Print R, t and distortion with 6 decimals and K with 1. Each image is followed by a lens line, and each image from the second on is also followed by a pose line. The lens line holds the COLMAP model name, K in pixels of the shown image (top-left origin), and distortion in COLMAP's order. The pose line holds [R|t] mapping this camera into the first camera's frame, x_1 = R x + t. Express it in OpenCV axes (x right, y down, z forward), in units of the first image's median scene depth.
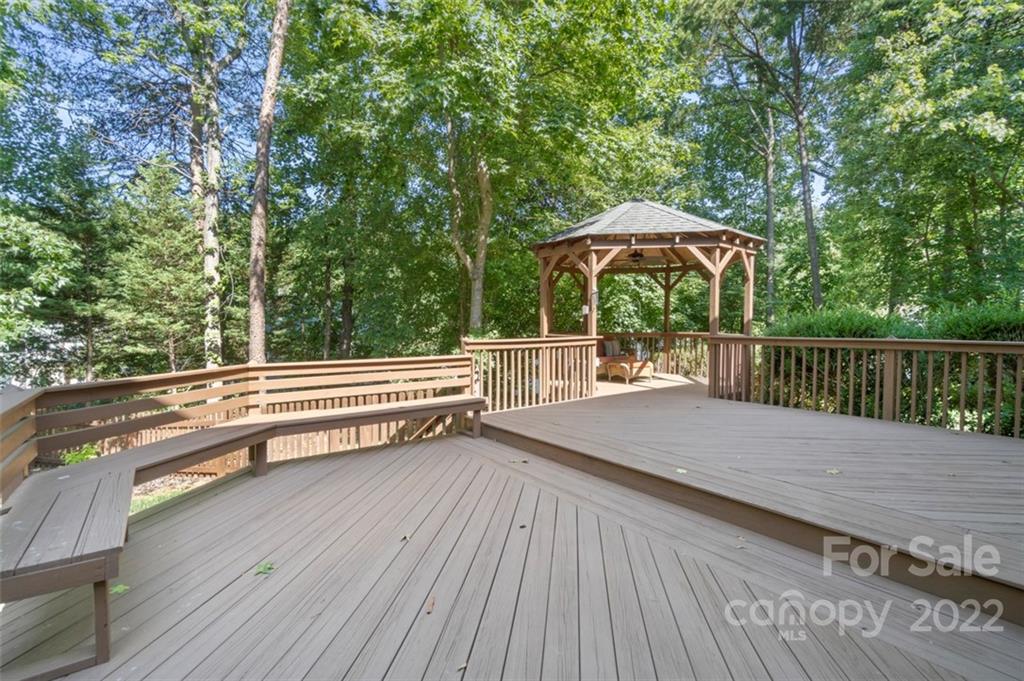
lens RADIAL K [[439.4, 0, 505.6], [0, 439.4, 330.5], [0, 0, 1]] dist [-0.003664, -0.000032]
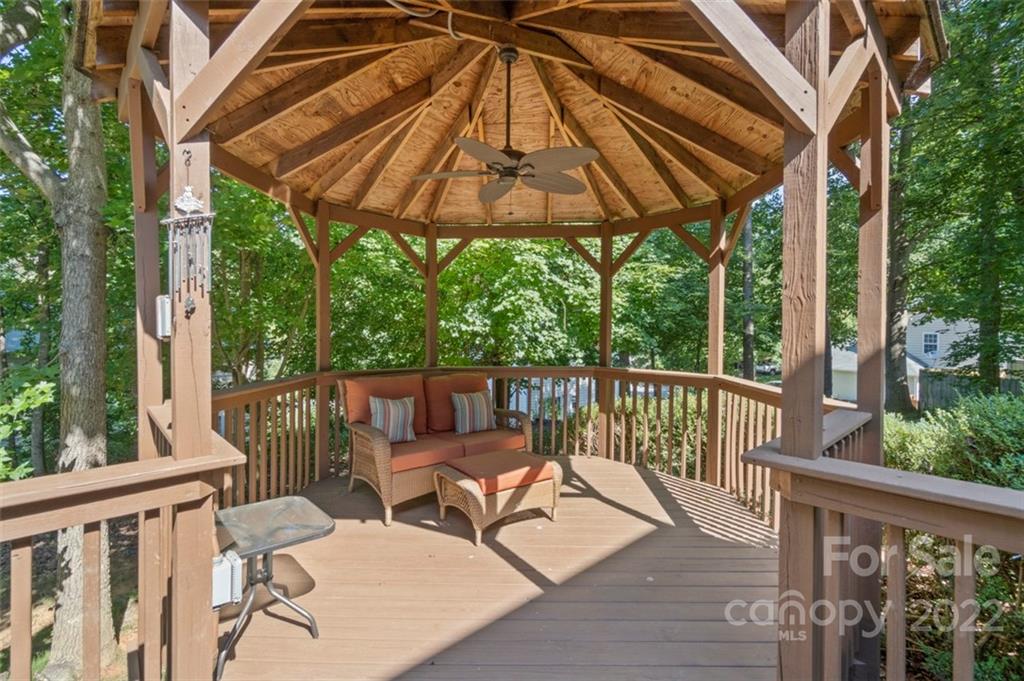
lens RADIAL K [[437.7, 0, 485.6], [0, 437.7, 341.8], [0, 0, 1]] dist [-0.000270, 0.000076]
pose [[0.998493, -0.006457, 0.054503, 0.189338], [0.006112, 0.999960, 0.006485, -0.022007], [-0.054542, -0.006142, 0.998493, 0.478882]]
